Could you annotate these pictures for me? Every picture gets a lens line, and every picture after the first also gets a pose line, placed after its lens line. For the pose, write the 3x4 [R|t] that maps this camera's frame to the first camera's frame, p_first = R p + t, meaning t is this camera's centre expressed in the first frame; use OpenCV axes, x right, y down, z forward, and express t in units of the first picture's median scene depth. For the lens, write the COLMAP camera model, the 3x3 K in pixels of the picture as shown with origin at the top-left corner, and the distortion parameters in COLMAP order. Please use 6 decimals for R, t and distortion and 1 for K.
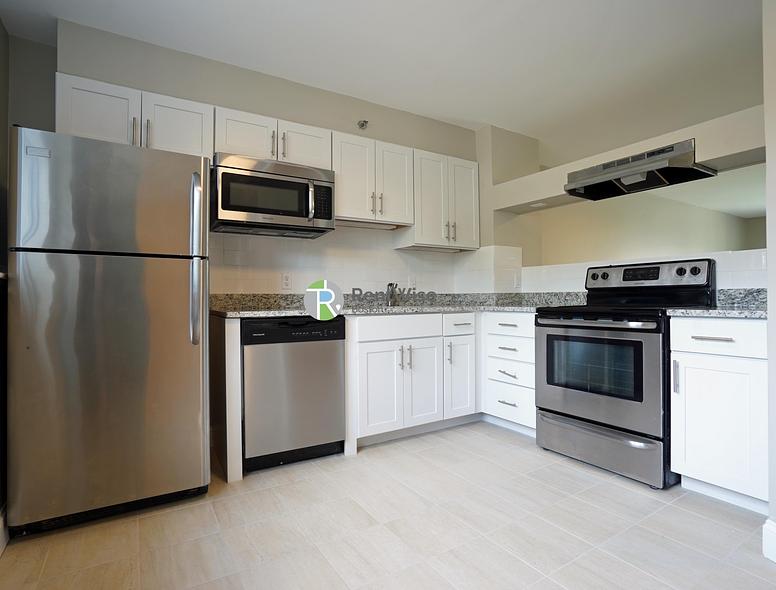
lens RADIAL K [[413.1, 0, 388.0], [0, 413.1, 295.0], [0, 0, 1]] dist [-0.049032, 0.000640]
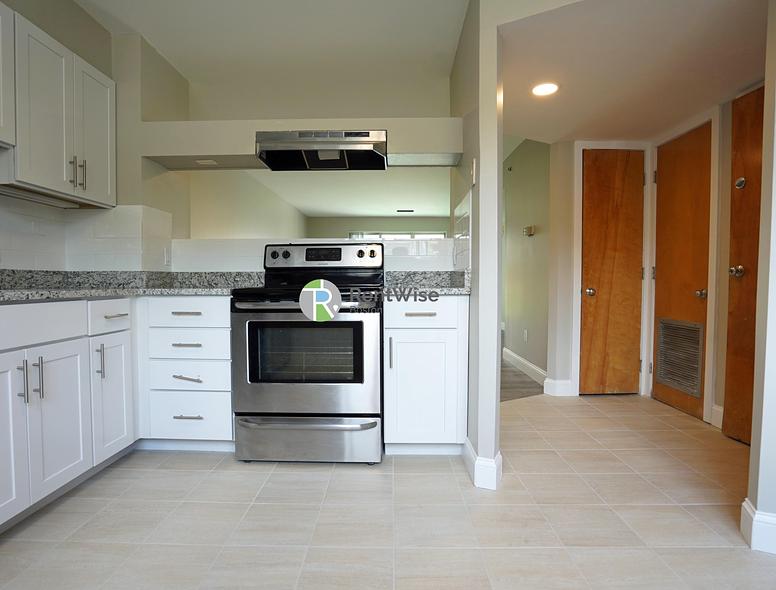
lens RADIAL K [[431.4, 0, 388.0], [0, 431.4, 295.0], [0, 0, 1]] dist [-0.040807, 0.000883]
pose [[0.550099, -0.018167, 0.834902, -0.157950], [-0.008705, 0.999584, 0.027486, 0.015924], [-0.835054, -0.022388, 0.549712, 0.277486]]
